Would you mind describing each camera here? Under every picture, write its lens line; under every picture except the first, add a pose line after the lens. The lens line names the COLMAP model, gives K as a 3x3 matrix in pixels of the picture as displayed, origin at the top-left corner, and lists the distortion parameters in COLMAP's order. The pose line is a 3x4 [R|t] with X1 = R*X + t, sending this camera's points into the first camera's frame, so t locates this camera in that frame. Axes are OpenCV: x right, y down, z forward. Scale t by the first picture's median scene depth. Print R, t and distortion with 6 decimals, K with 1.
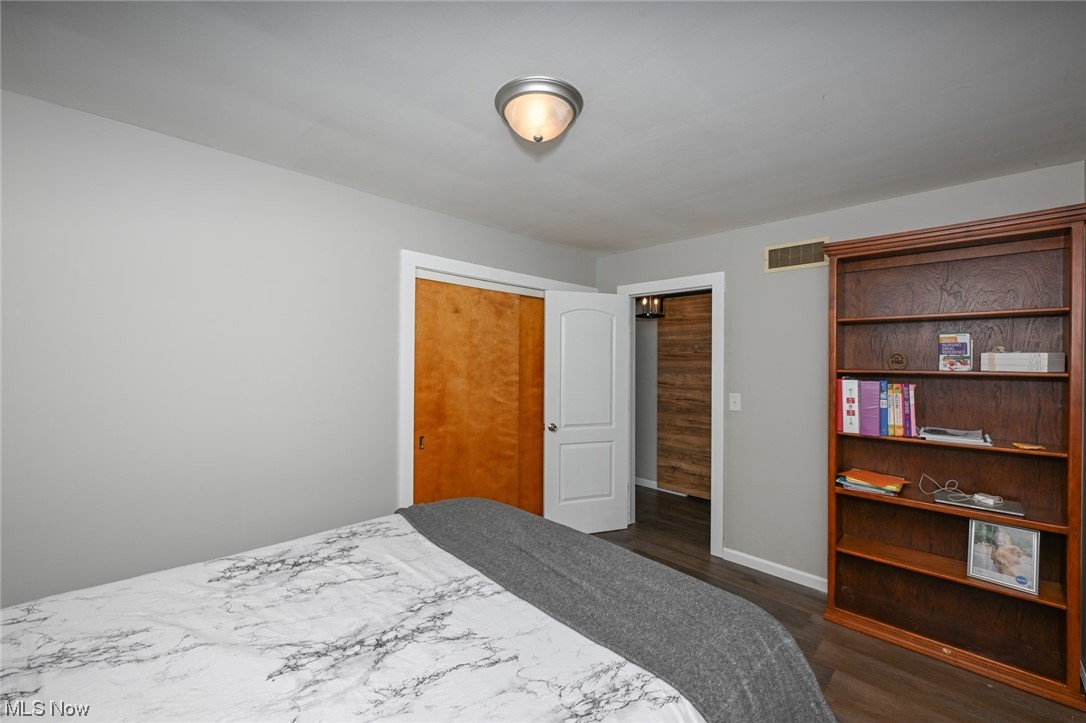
lens RADIAL K [[438.6, 0, 545.2], [0, 438.6, 359.1], [0, 0, 1]] dist [-0.000863, 0.000664]
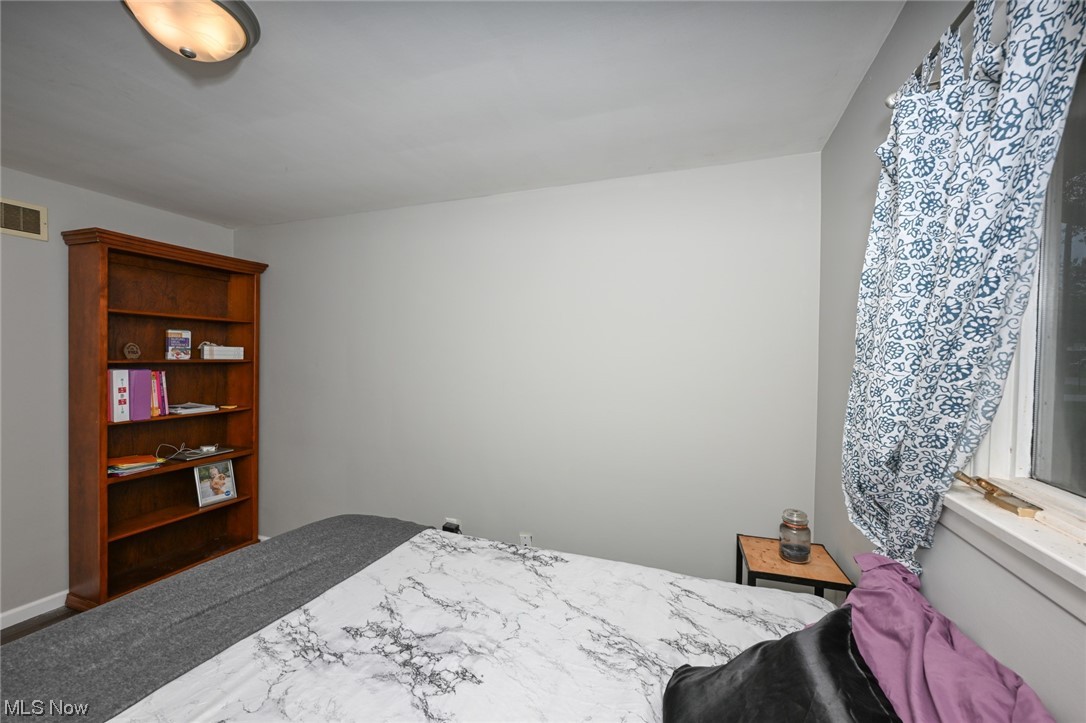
lens RADIAL K [[438.6, 0, 541.5], [0, 438.6, 363.8], [0, 0, 1]] dist [-0.000863, 0.000664]
pose [[-0.412066, -0.031291, 0.910616, -0.727134], [-0.019582, 0.999483, 0.025483, -0.014403], [-0.910943, -0.007331, -0.412466, 0.594099]]
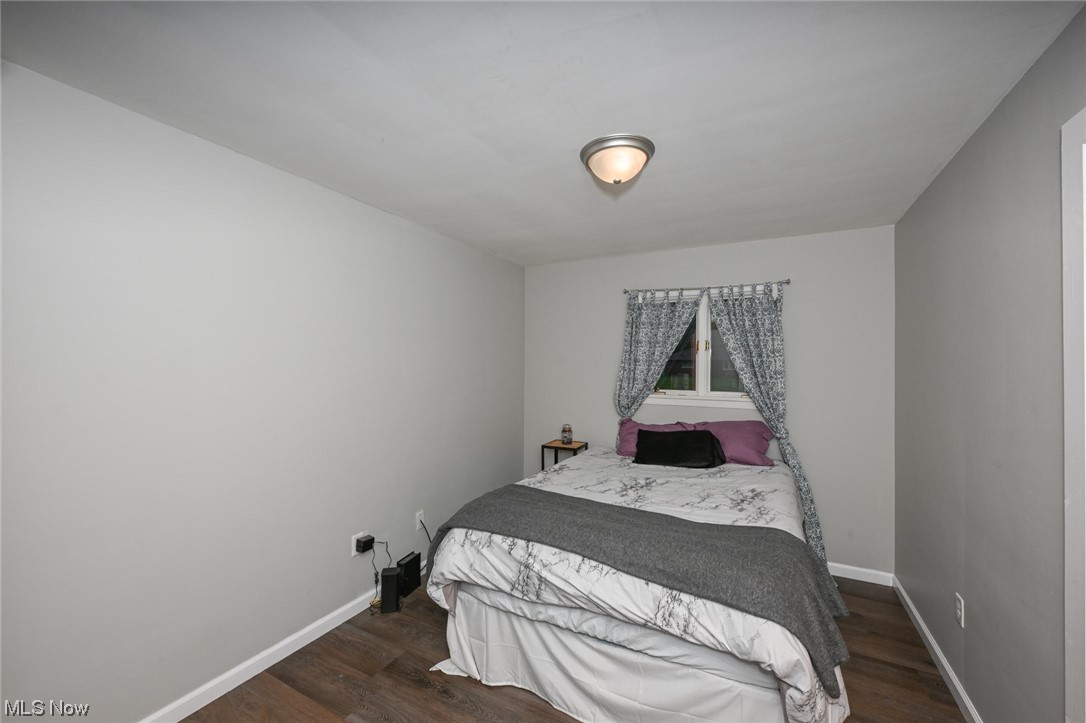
lens RADIAL K [[438.6, 0, 540.8], [0, 438.6, 360.1], [0, 0, 1]] dist [-0.000863, 0.000664]
pose [[-0.956871, -0.015800, -0.290083, 0.418531], [-0.014810, 0.999875, -0.005607, -0.010213], [0.290135, -0.001069, -0.956985, 1.637450]]
